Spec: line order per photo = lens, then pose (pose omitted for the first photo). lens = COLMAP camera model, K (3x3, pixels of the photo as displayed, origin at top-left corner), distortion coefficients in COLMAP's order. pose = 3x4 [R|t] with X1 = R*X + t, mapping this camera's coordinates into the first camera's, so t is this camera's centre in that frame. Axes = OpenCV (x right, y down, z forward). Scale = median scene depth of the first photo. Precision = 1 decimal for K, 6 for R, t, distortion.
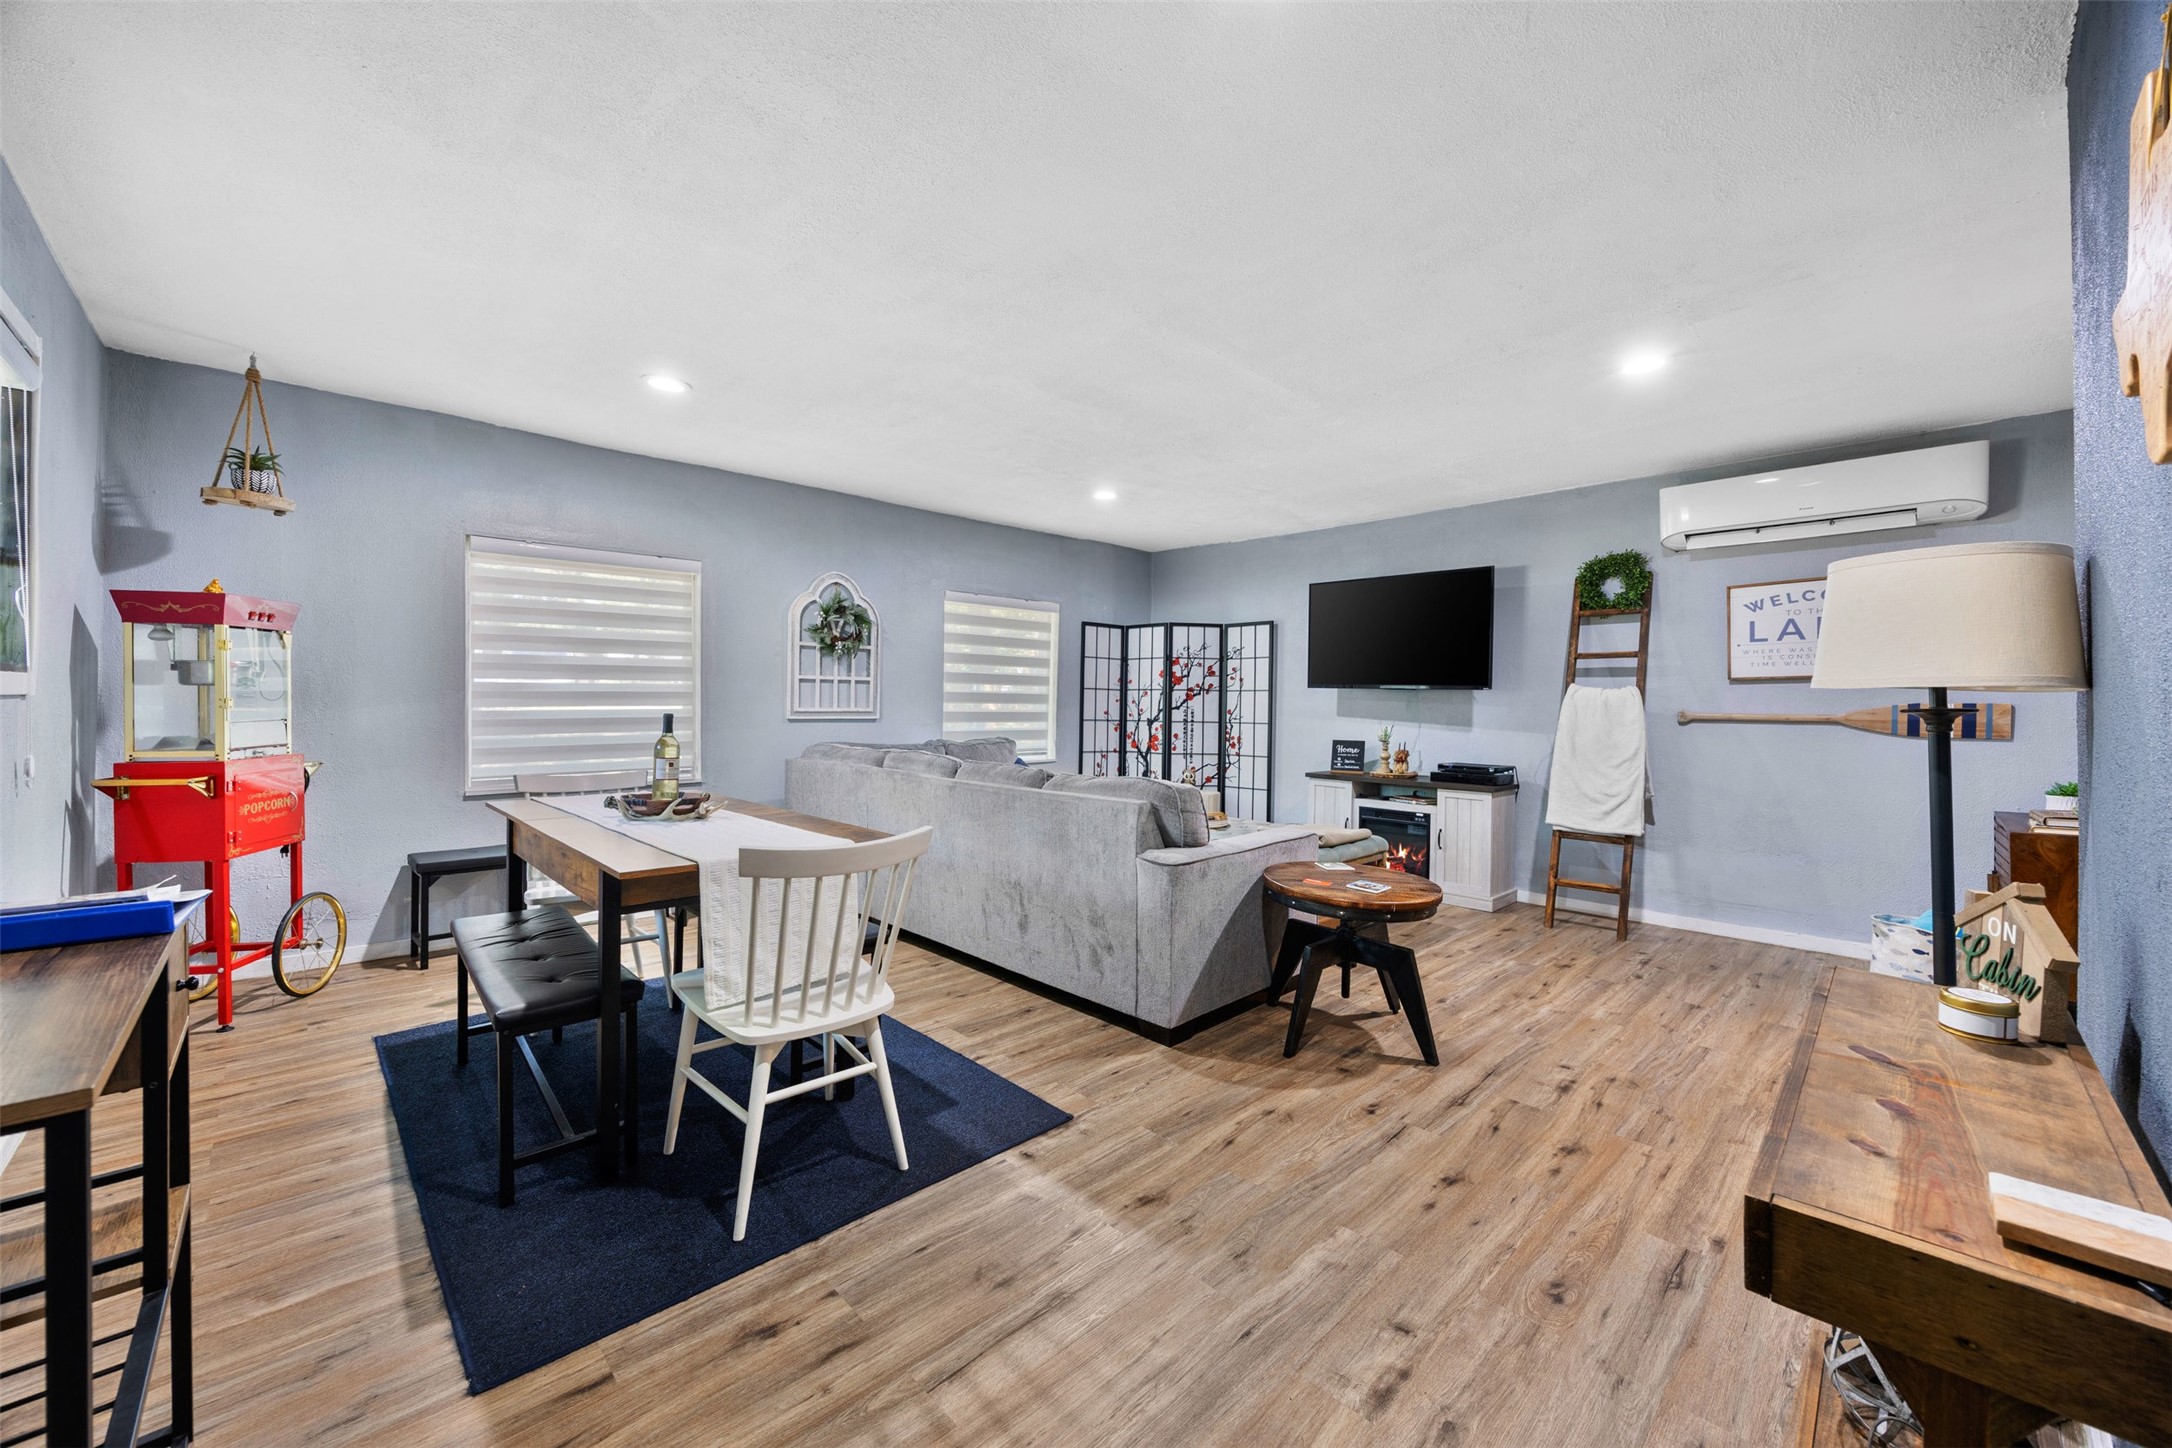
lens RADIAL K [[830.6, 0, 1080.5], [0, 830.6, 711.1], [0, 0, 1]] dist [0.000043, -0.000050]
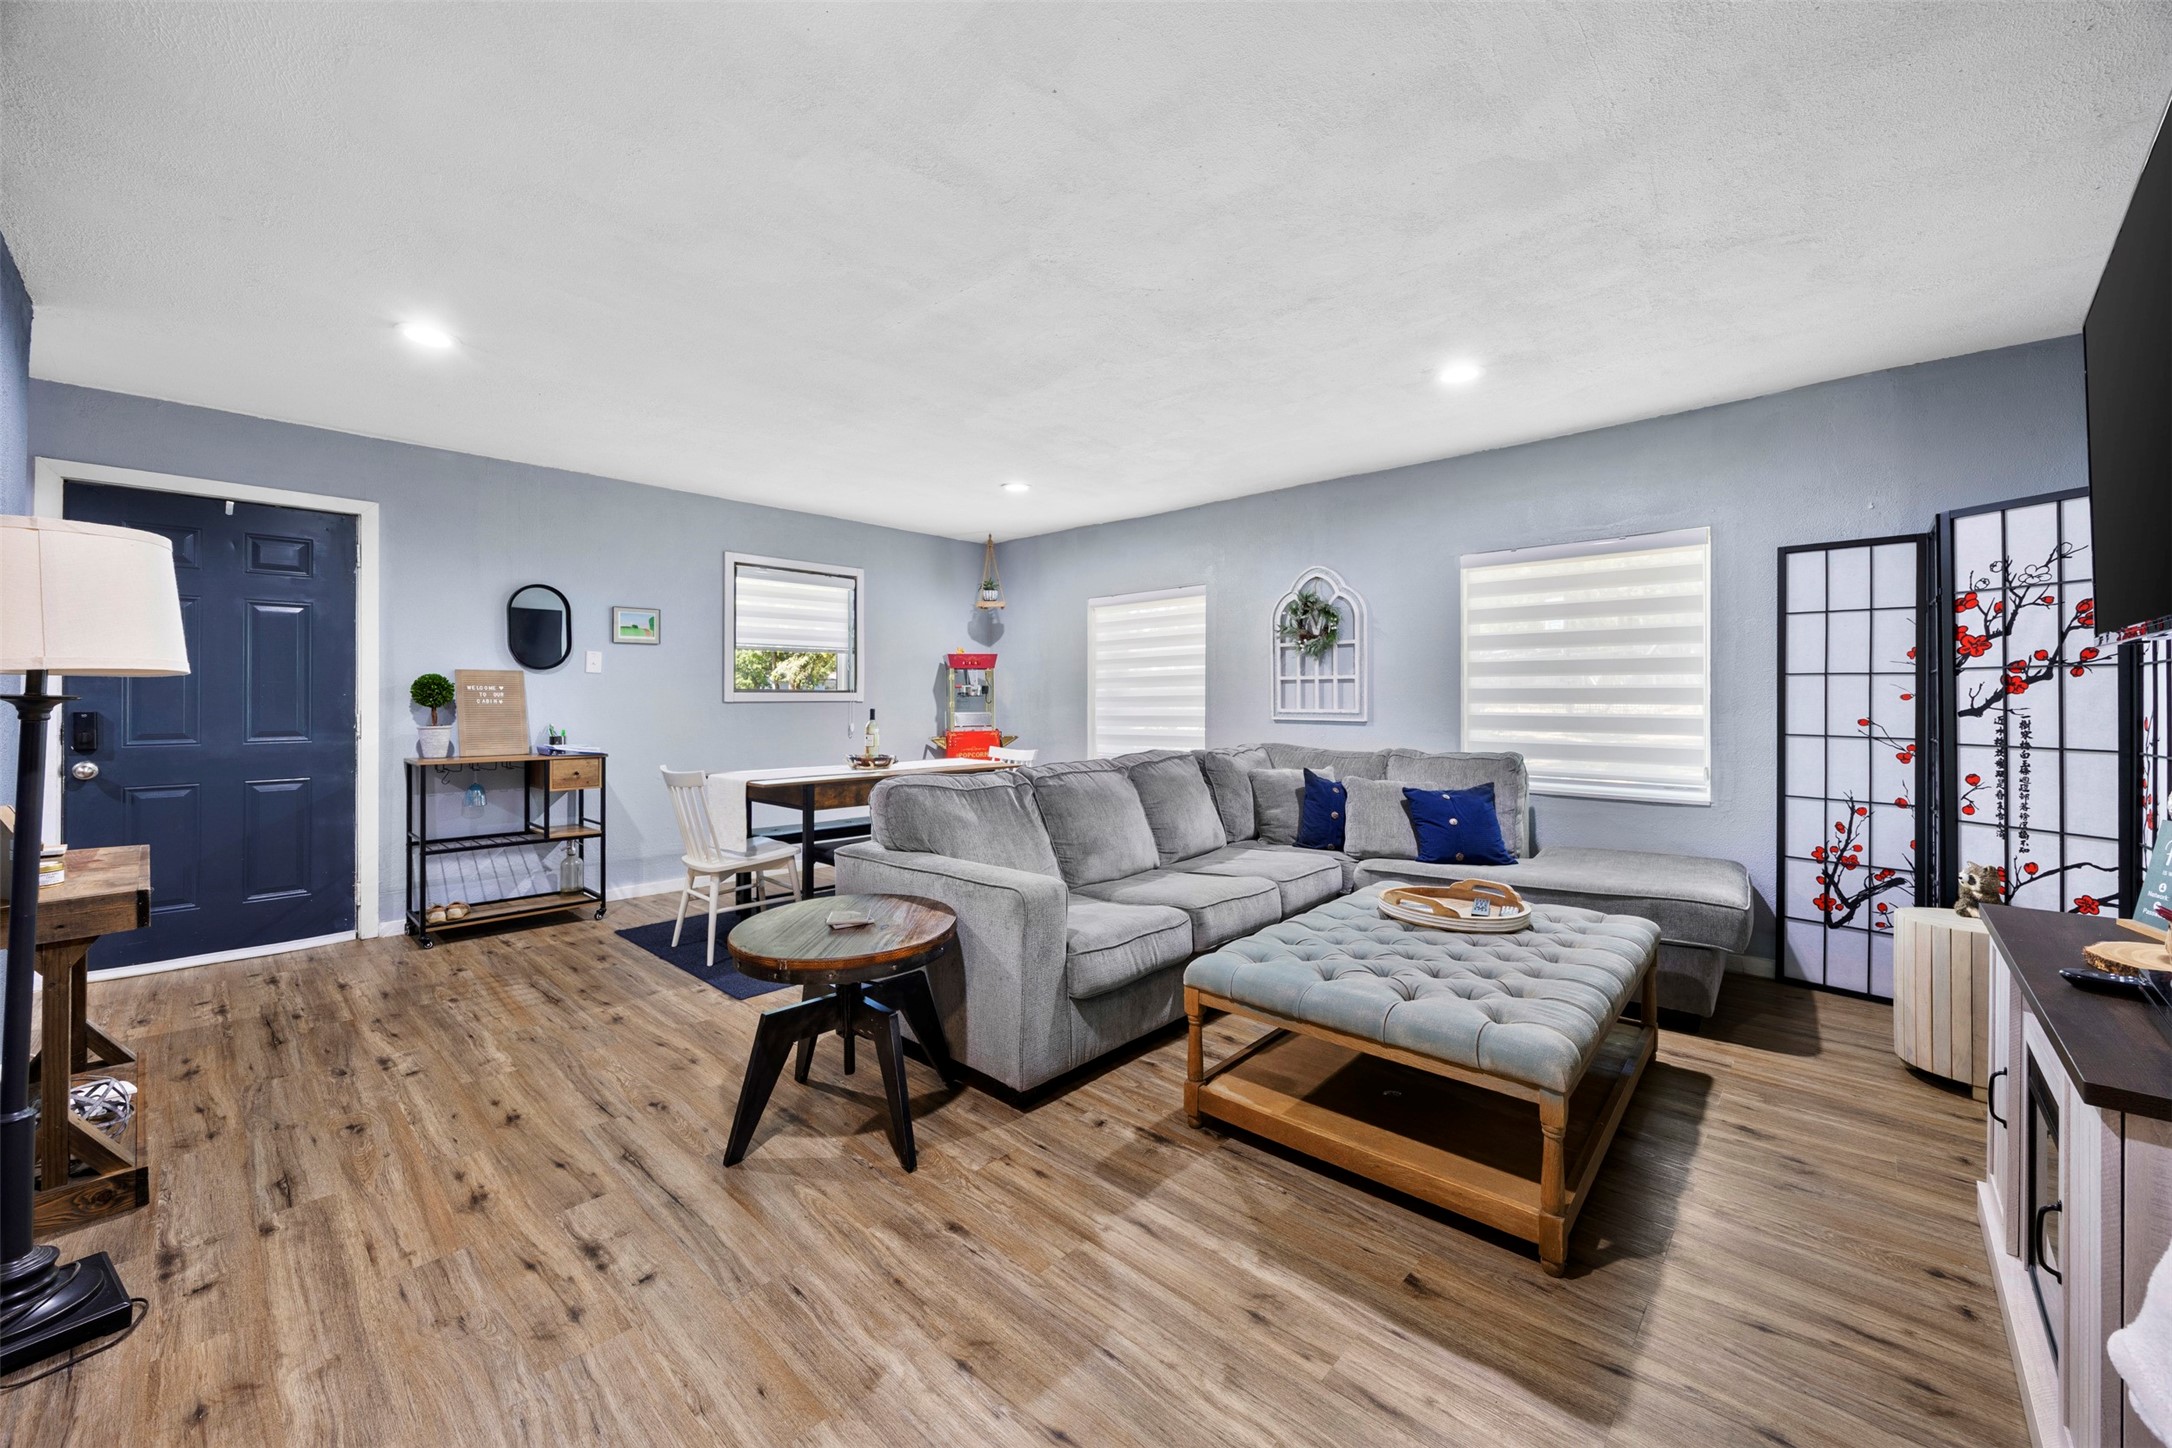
lens RADIAL K [[830.6, 0, 1080.5], [0, 830.6, 711.1], [0, 0, 1]] dist [0.000043, -0.000050]
pose [[0.057494, 0.003286, -0.998340, 0.863062], [-0.009625, 0.999950, 0.002737, -0.002201], [0.998299, 0.009451, 0.057523, 0.906296]]
